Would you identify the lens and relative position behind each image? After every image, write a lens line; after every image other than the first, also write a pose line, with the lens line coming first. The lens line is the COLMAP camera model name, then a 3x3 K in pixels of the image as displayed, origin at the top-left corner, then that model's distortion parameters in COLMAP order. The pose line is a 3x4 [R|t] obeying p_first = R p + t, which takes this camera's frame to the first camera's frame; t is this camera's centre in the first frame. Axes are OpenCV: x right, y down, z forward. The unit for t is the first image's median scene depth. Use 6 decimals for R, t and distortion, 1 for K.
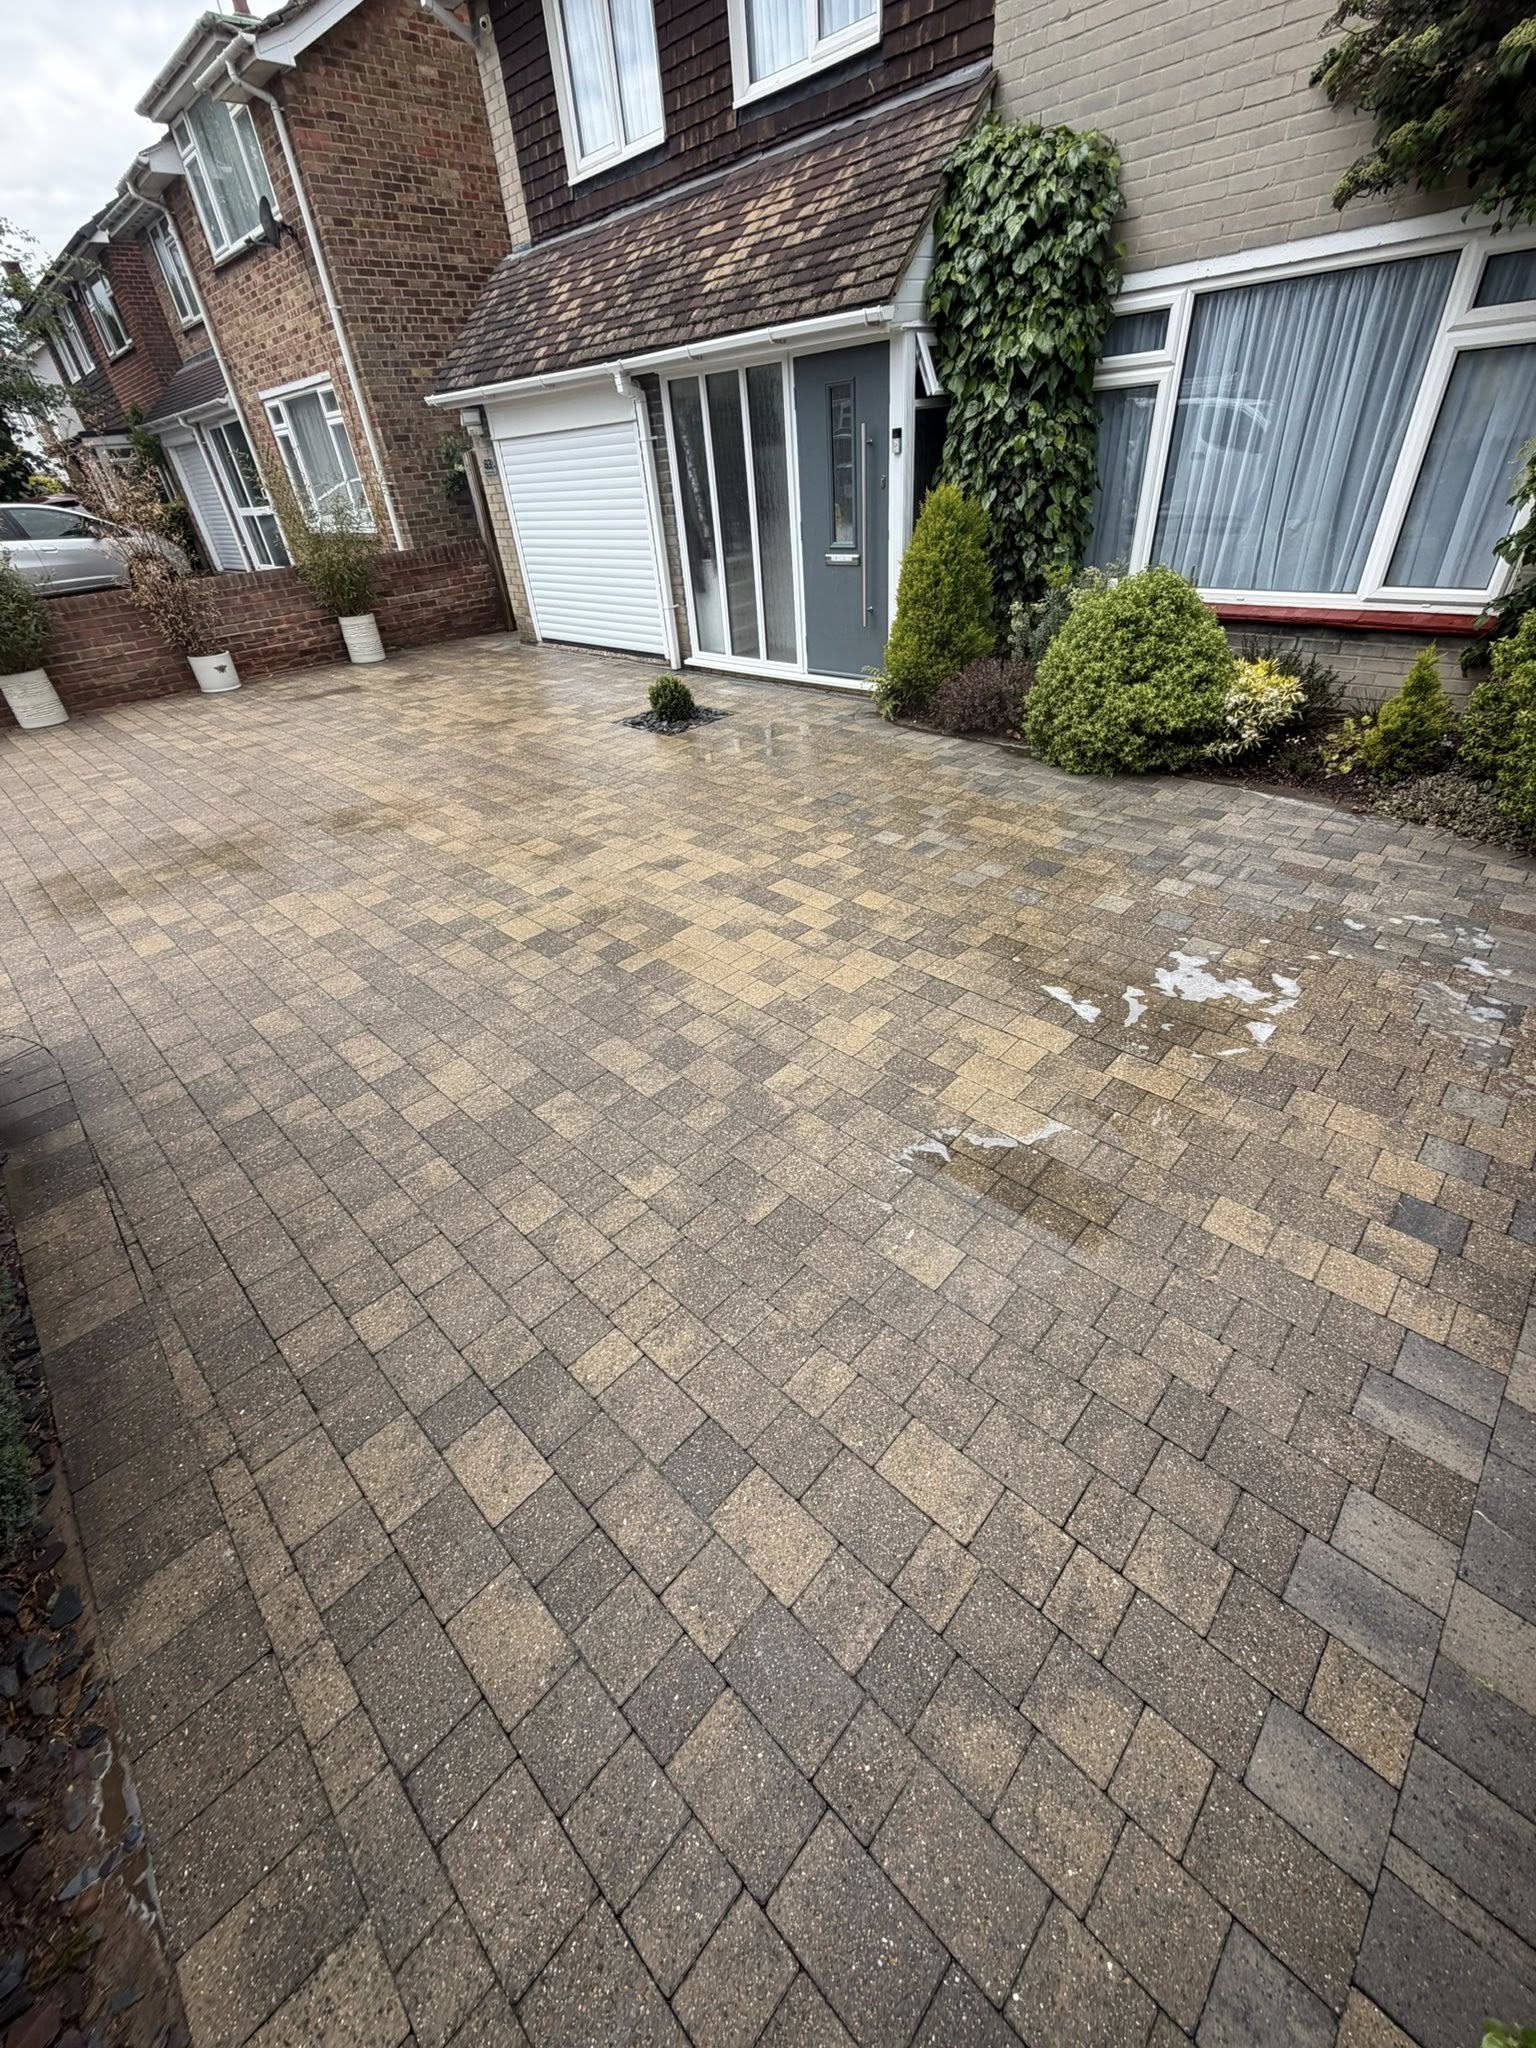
lens RADIAL K [[813.3, 0, 768.0], [0, 813.3, 1024.0], [0, 0, 1]] dist [-0.002389, -0.000189]
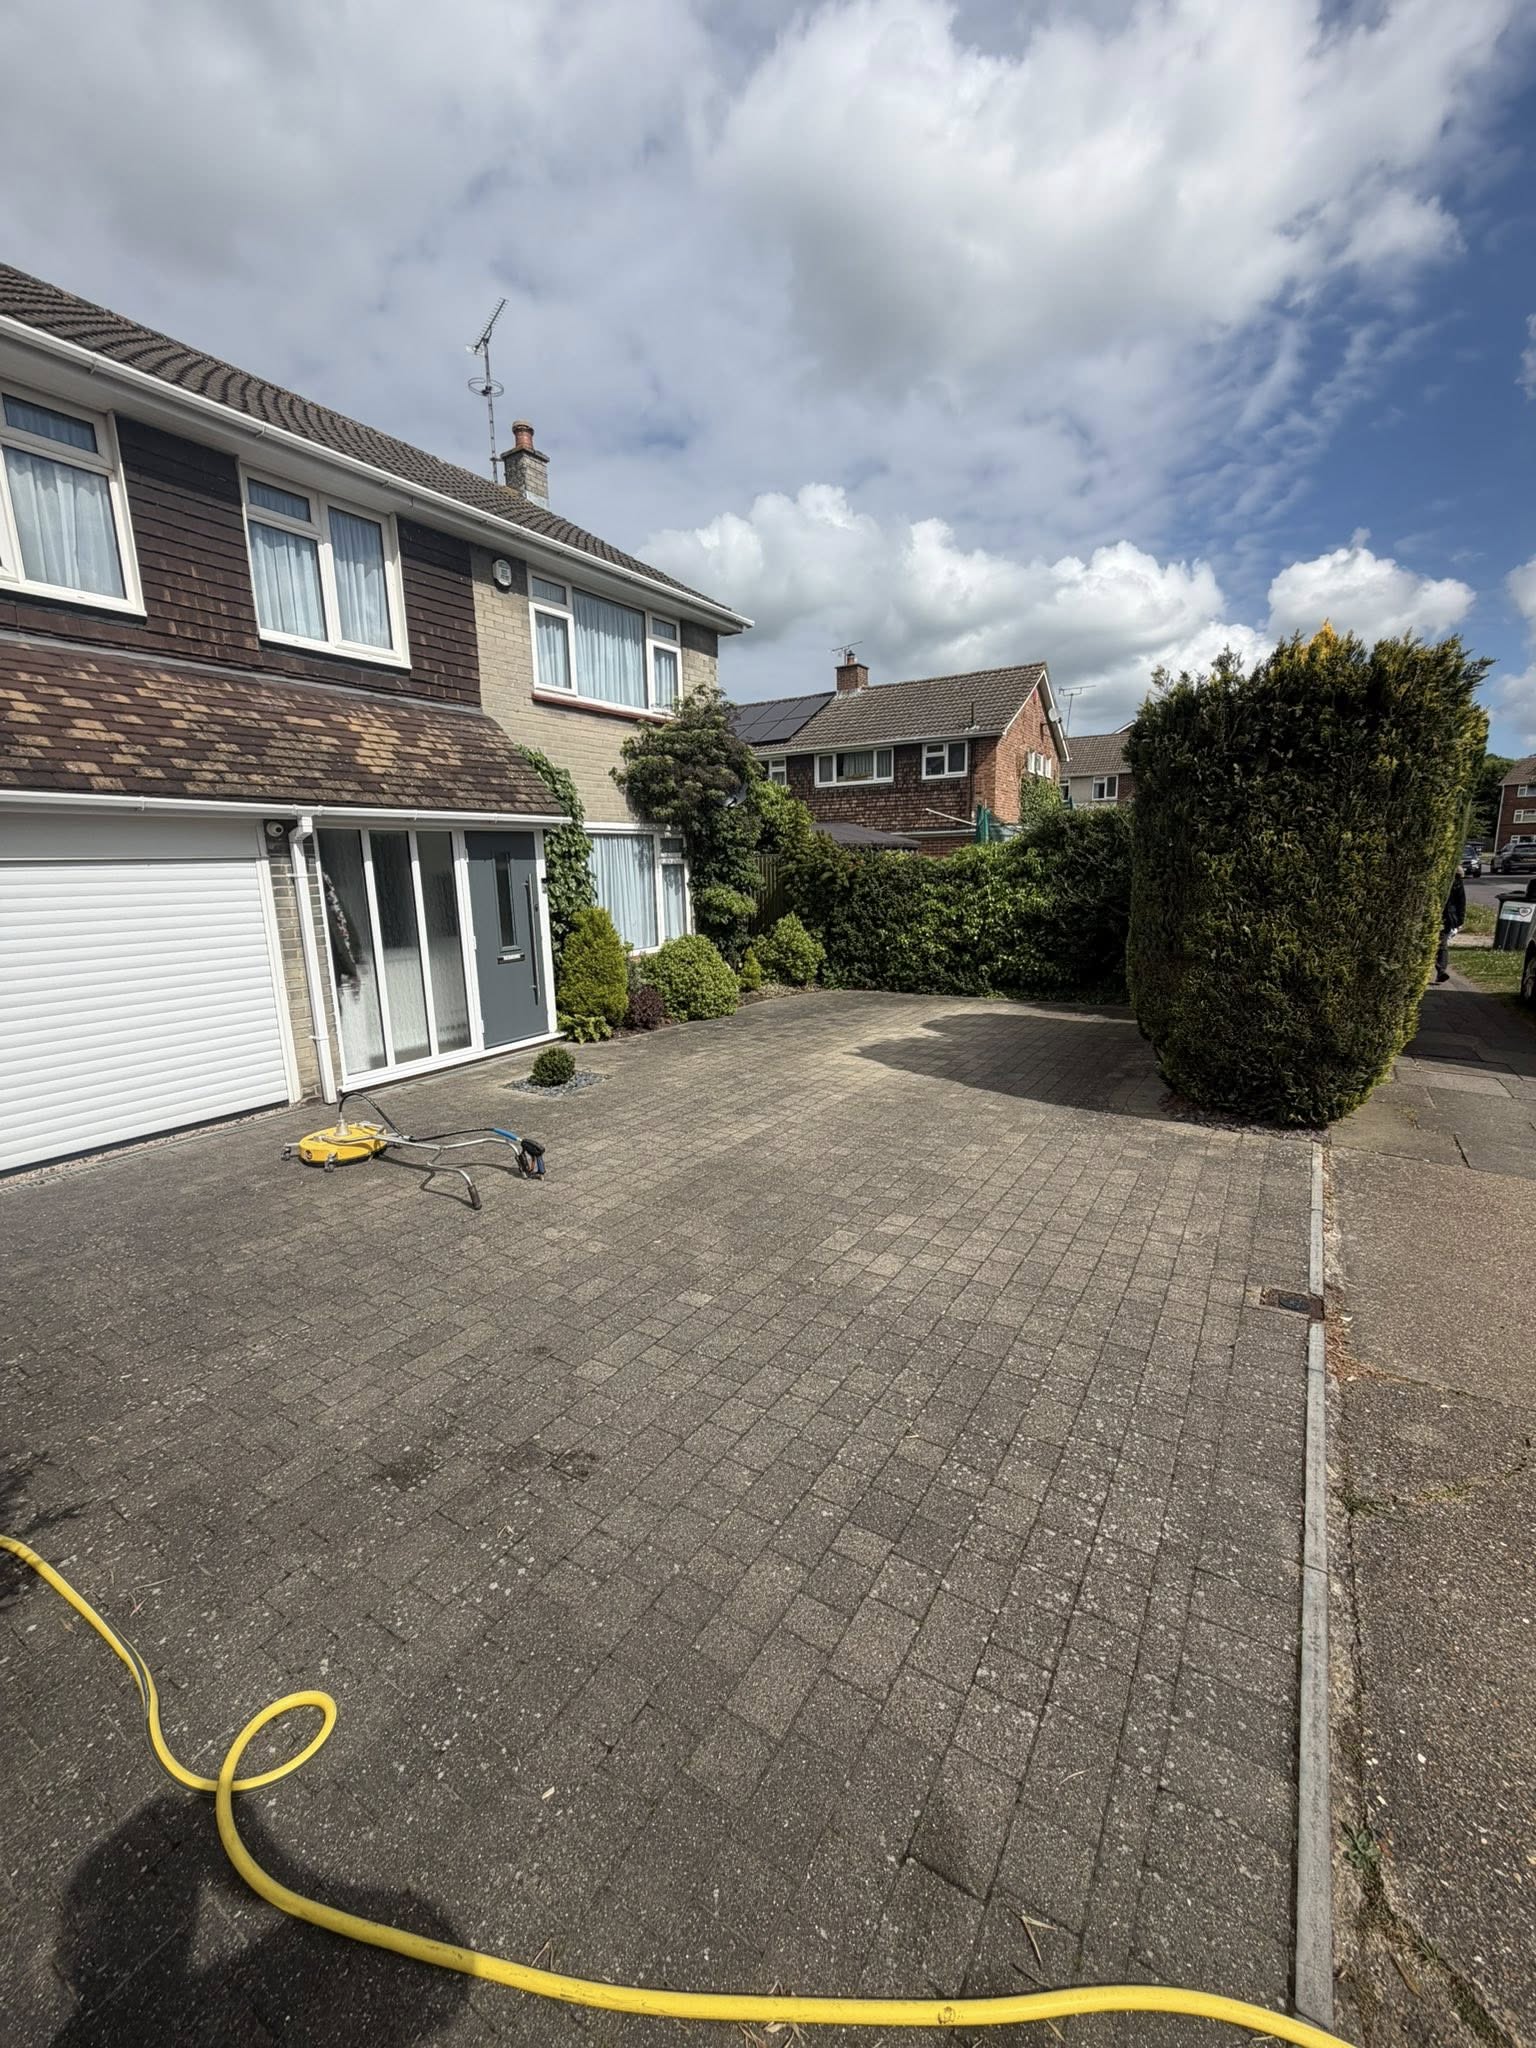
lens RADIAL K [[813.3, 0, 768.0], [0, 813.3, 1024.0], [0, 0, 1]] dist [-0.002389, -0.000189]
pose [[-0.204899, -0.111468, 0.972415, -1.321242], [0.600559, 0.770179, 0.214830, -0.535026], [-0.772881, 0.628012, -0.090866, 0.886992]]
